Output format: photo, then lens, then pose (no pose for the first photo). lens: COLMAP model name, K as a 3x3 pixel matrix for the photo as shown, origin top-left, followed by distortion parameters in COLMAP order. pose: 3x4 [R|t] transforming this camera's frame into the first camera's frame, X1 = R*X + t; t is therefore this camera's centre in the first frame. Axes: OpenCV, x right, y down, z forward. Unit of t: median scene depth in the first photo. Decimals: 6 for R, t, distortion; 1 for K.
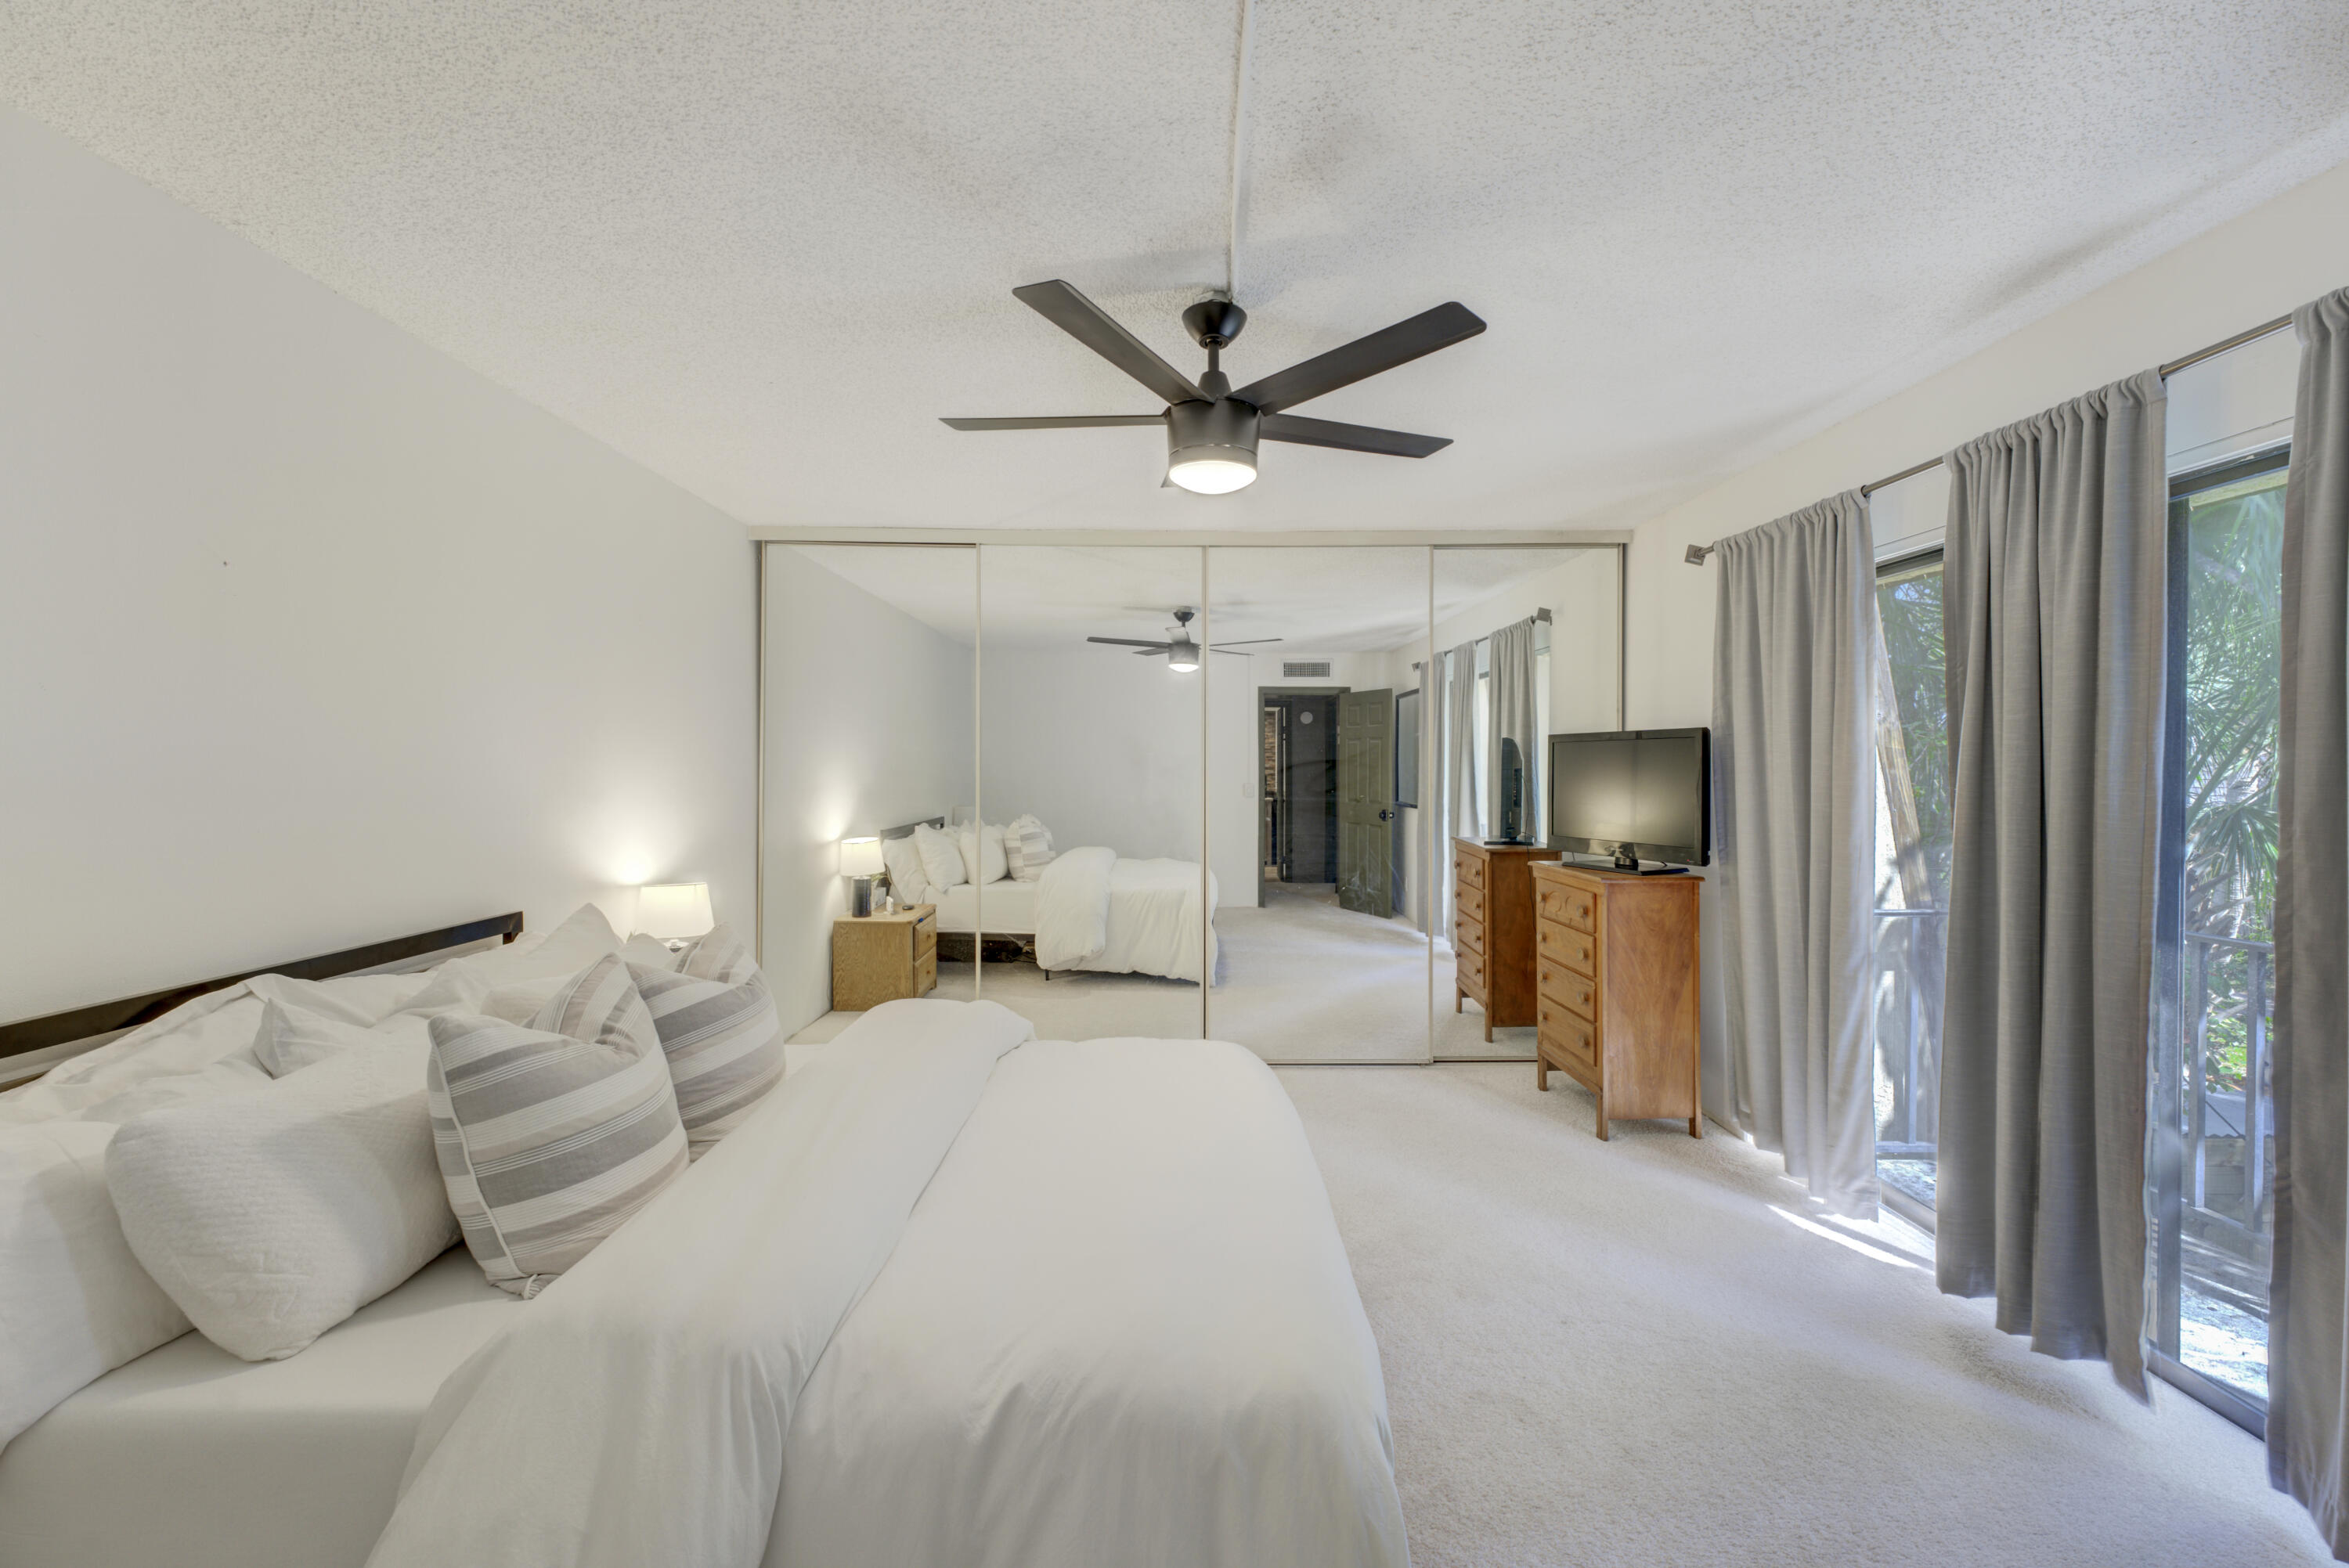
lens RADIAL K [[943.6, 0, 1173.2], [0, 943.6, 772.9], [0, 0, 1]] dist [0.000377, 0.000065]
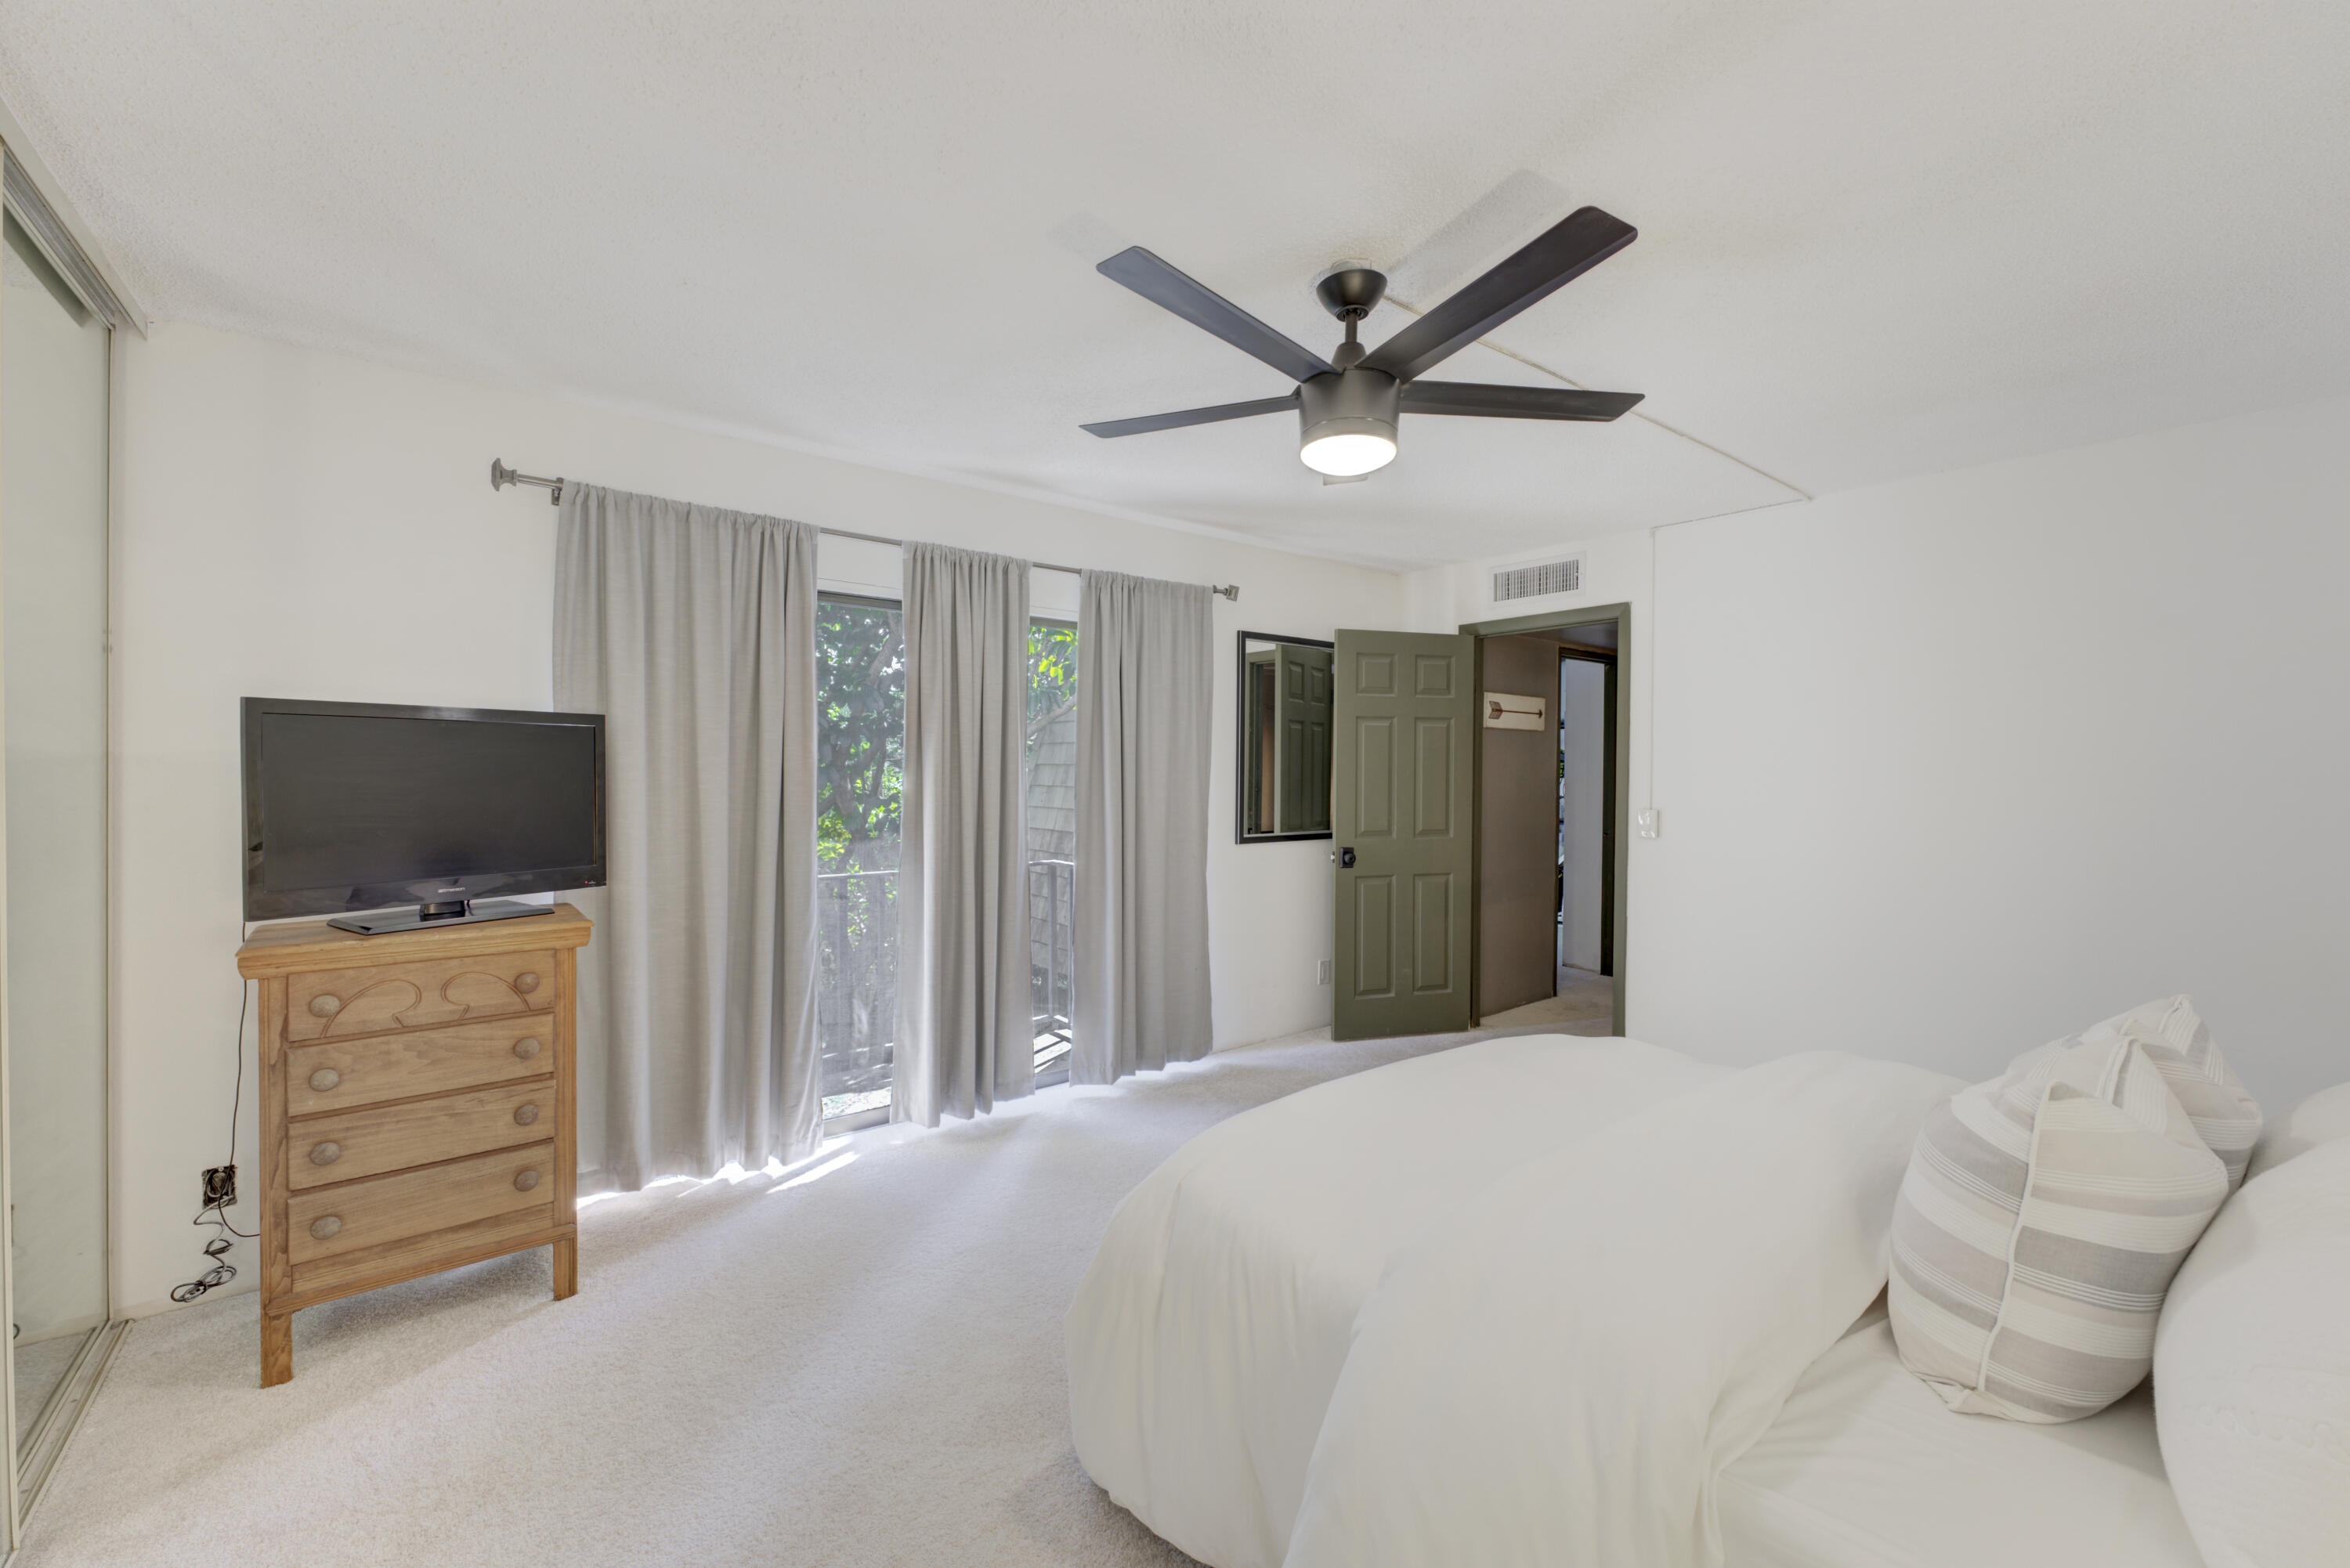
lens RADIAL K [[944.0, 0, 1173.7], [0, 944.0, 772.9], [0, 0, 1]] dist [0.000377, 0.000065]
pose [[-0.616537, -0.011734, 0.787238, -0.365662], [-0.006187, 0.999930, 0.010059, -0.008754], [-0.787301, 0.001332, -0.616567, 1.073495]]
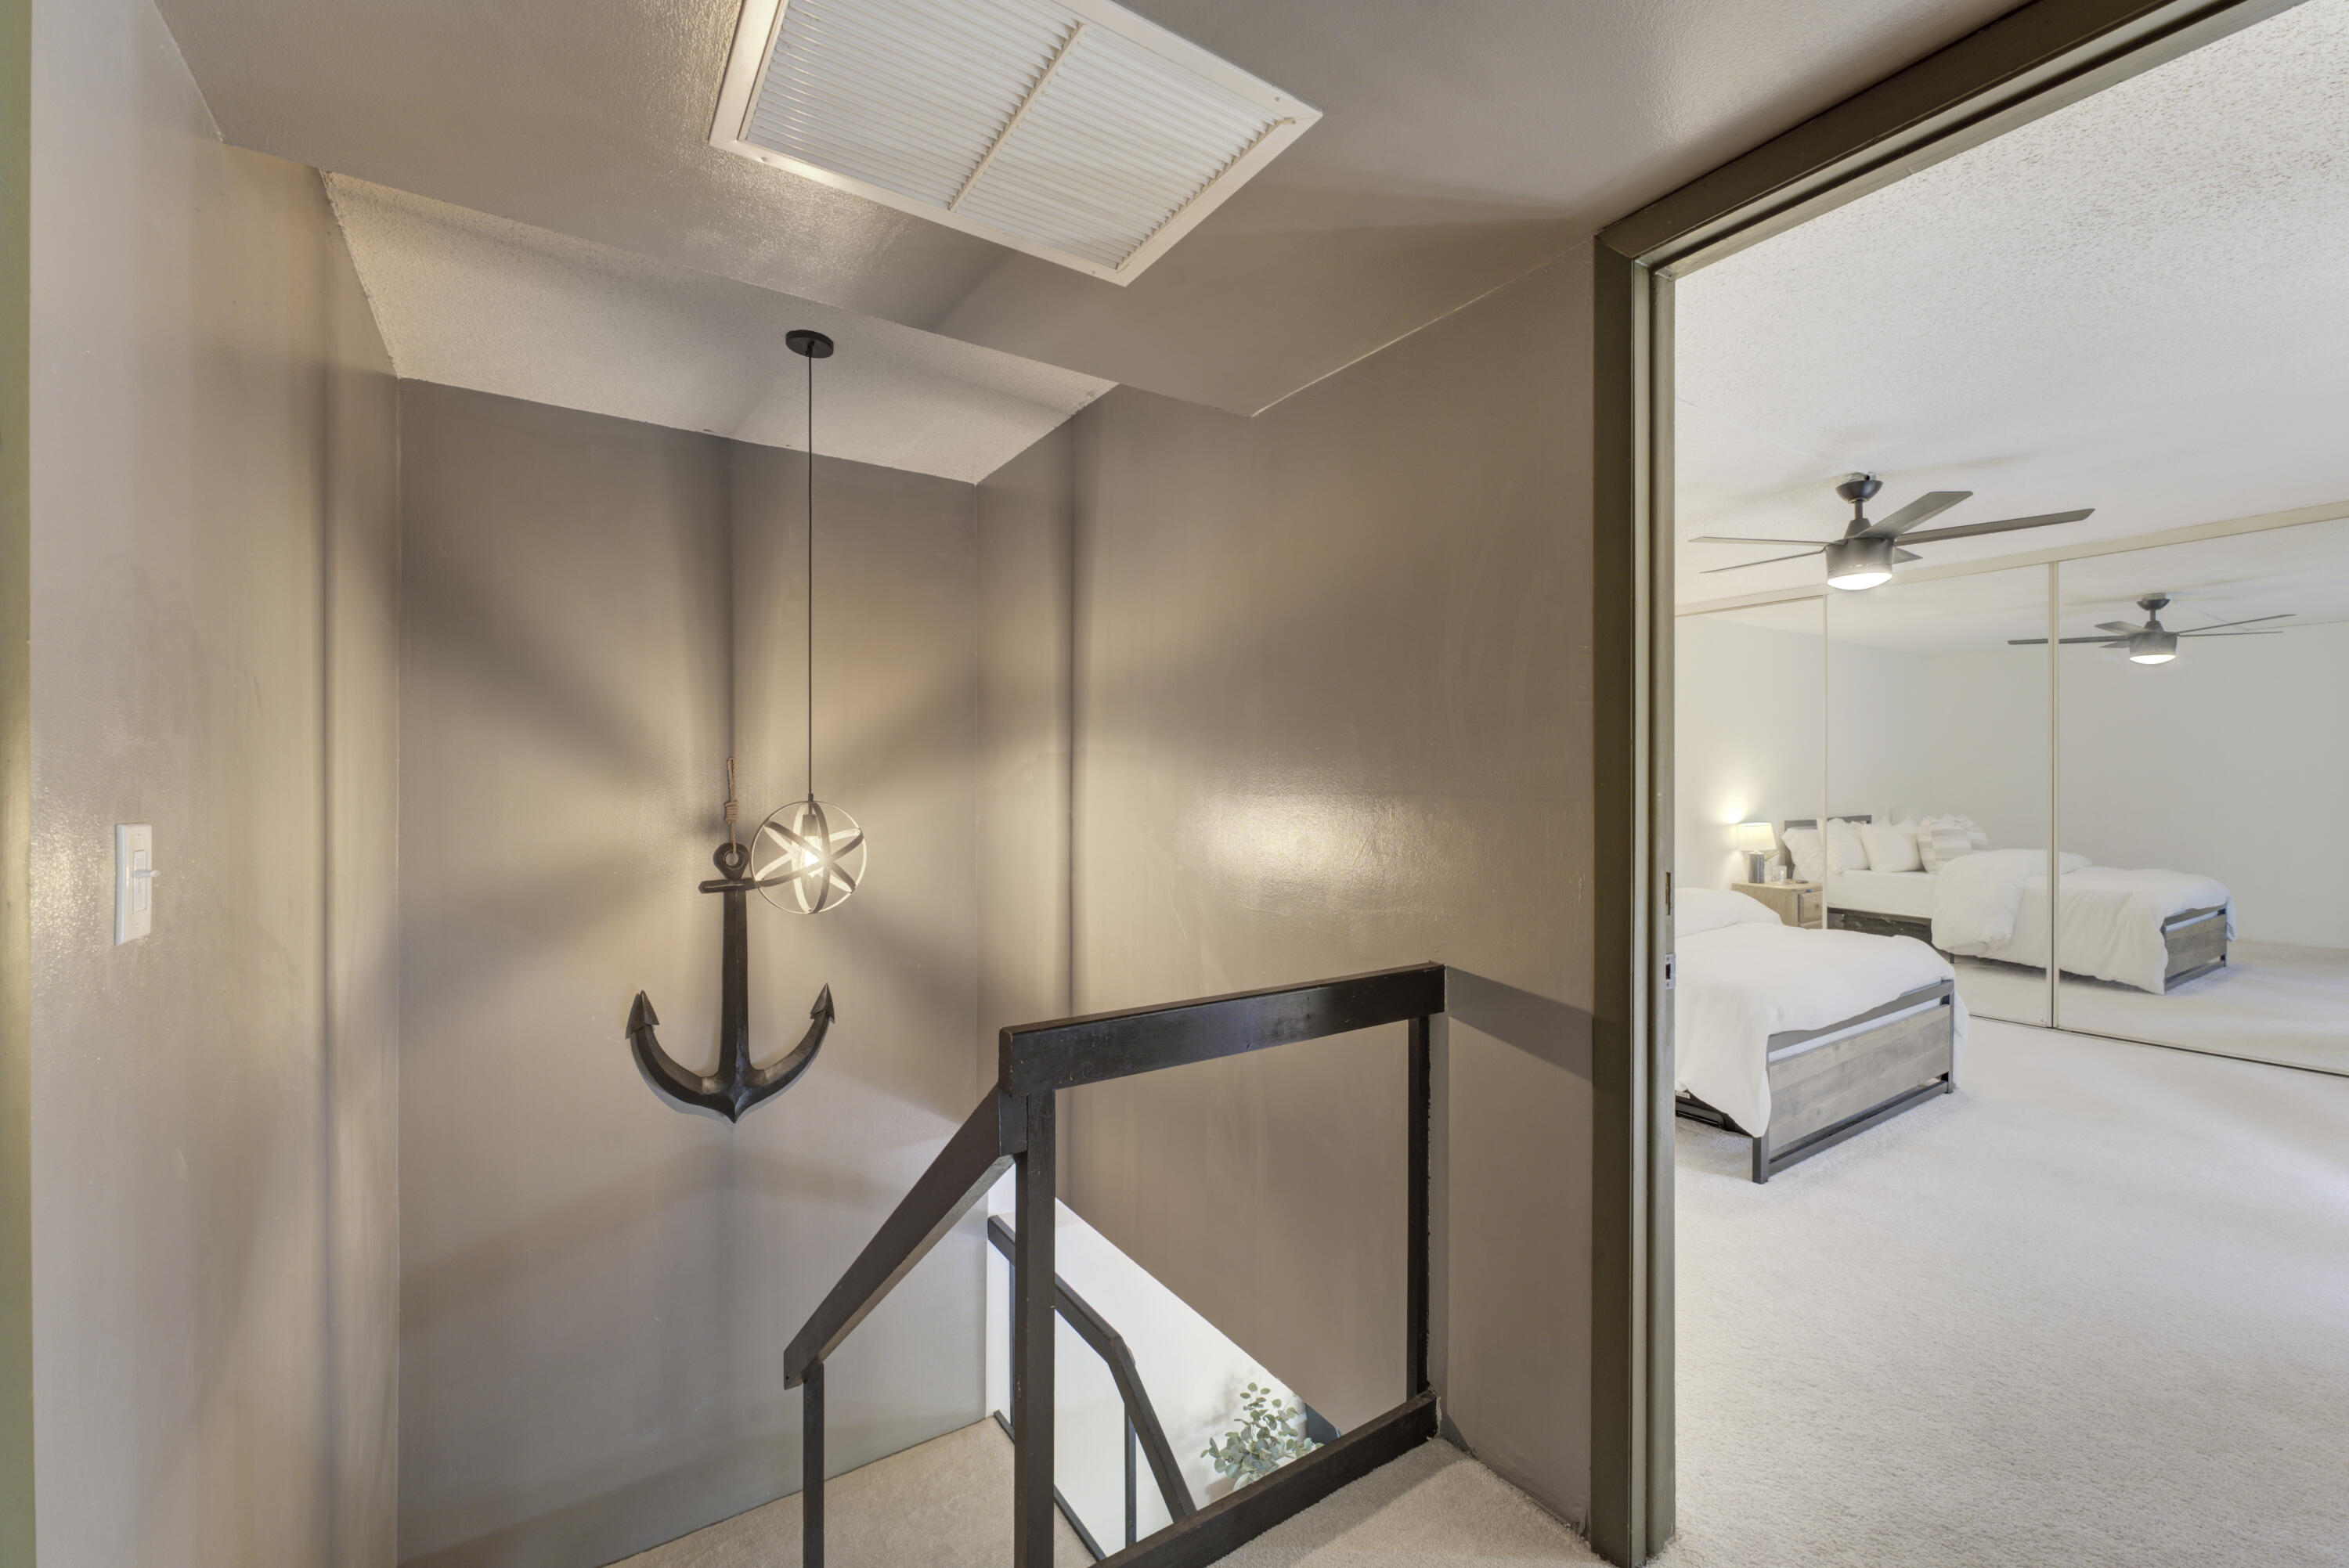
lens RADIAL K [[945.2, 0, 1176.3], [0, 945.2, 790.1], [0, 0, 1]] dist [-0.000537, -0.000065]
pose [[0.547034, 0.004381, -0.837099, 0.491709], [-0.005559, 0.999983, 0.001601, 0.039770], [0.837092, 0.003778, 0.547050, -0.583924]]
